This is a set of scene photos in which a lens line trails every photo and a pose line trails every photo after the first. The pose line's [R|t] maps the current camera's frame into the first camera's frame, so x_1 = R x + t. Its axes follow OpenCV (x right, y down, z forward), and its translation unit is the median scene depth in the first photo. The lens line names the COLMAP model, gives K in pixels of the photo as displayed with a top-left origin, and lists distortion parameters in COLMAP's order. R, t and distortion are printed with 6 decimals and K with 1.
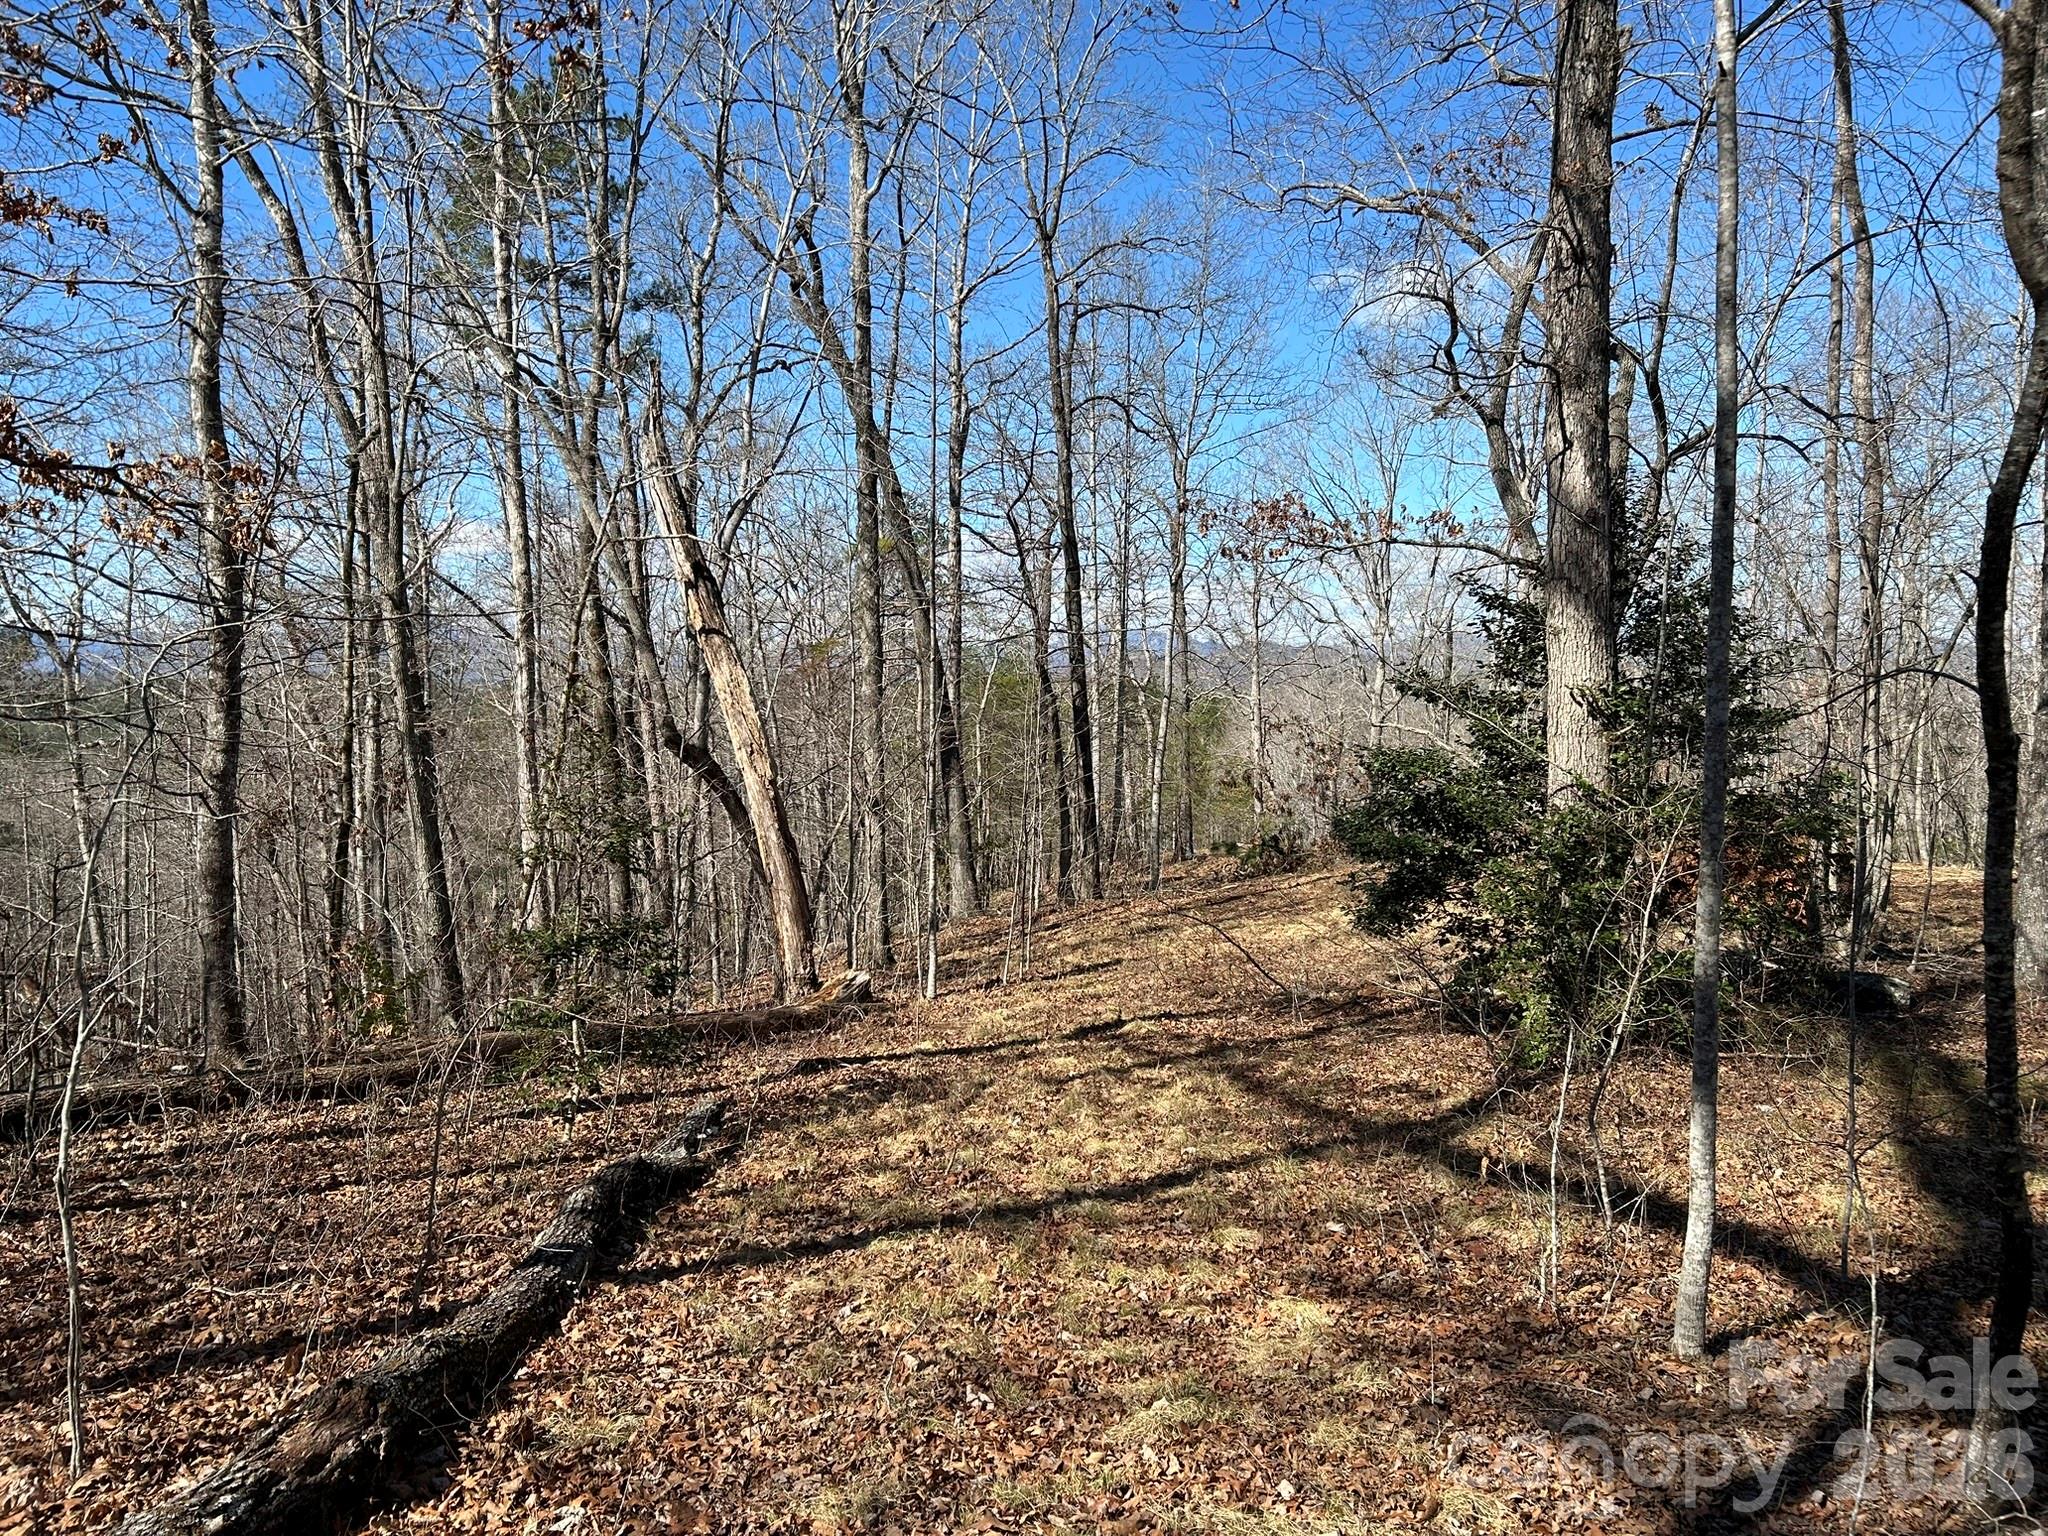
lens RADIAL K [[1524.2, 0, 1016.5], [0, 1524.2, 771.4], [0, 0, 1]] dist [0.071420, -0.033365]
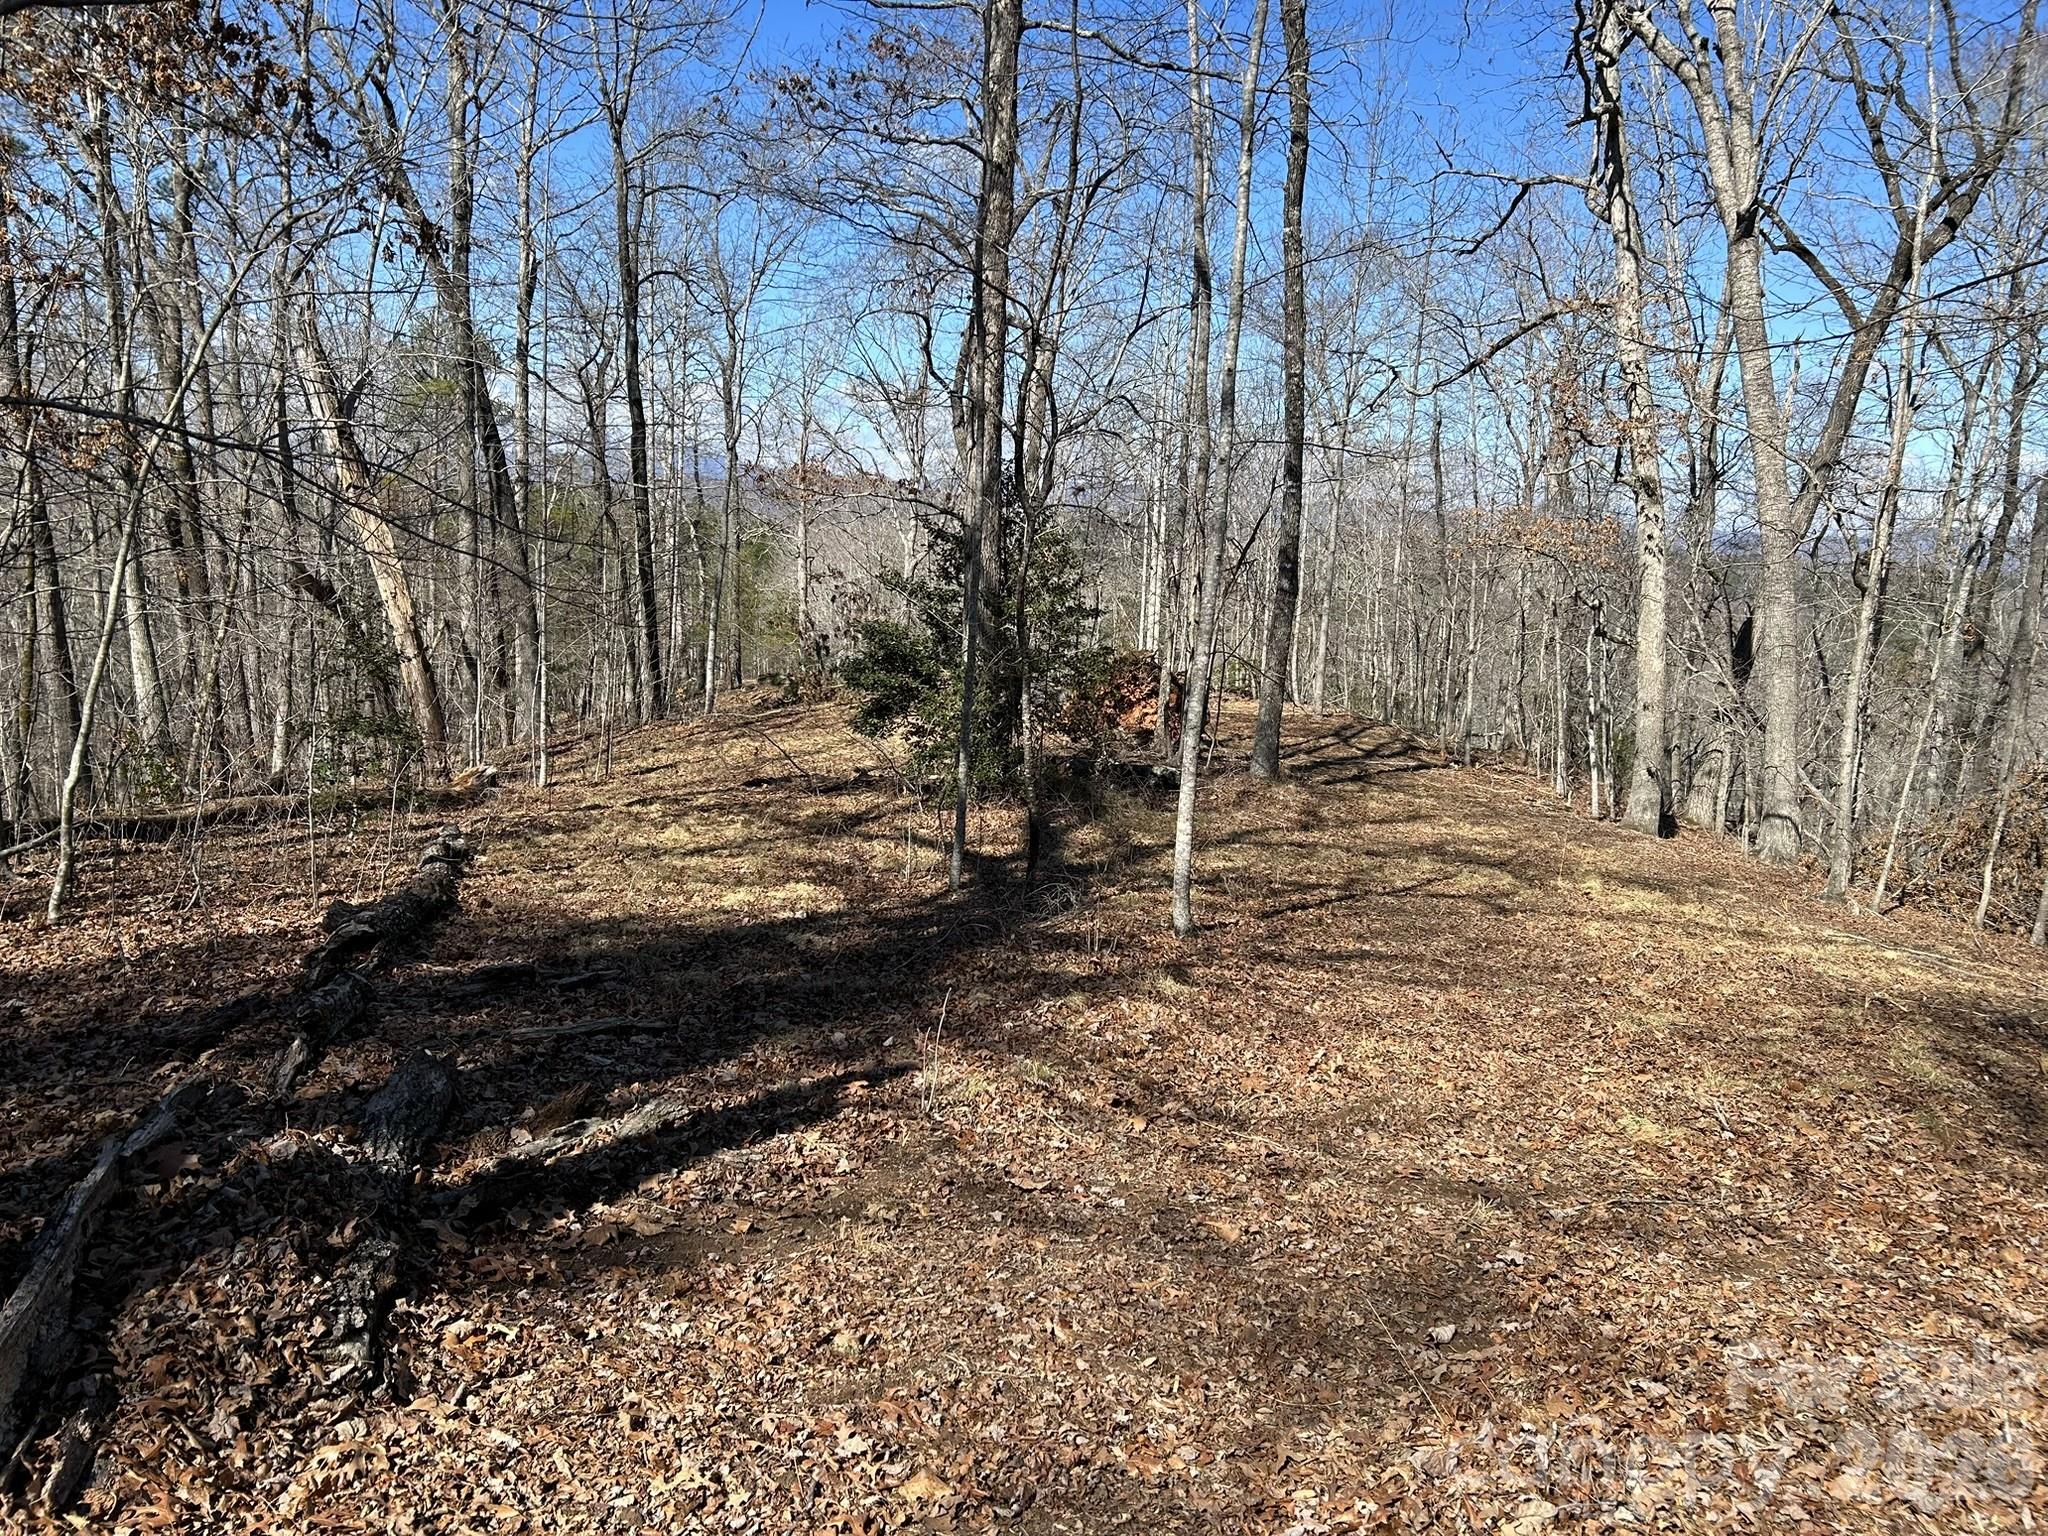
lens RADIAL K [[1524.2, 0, 1012.9], [0, 1524.2, 771.6], [0, 0, 1]] dist [0.071420, -0.033365]
pose [[0.957116, 0.007987, 0.289595, -0.027165], [-0.039982, 0.993696, 0.104735, -0.010756], [-0.286933, -0.111822, 0.951402, -0.201182]]
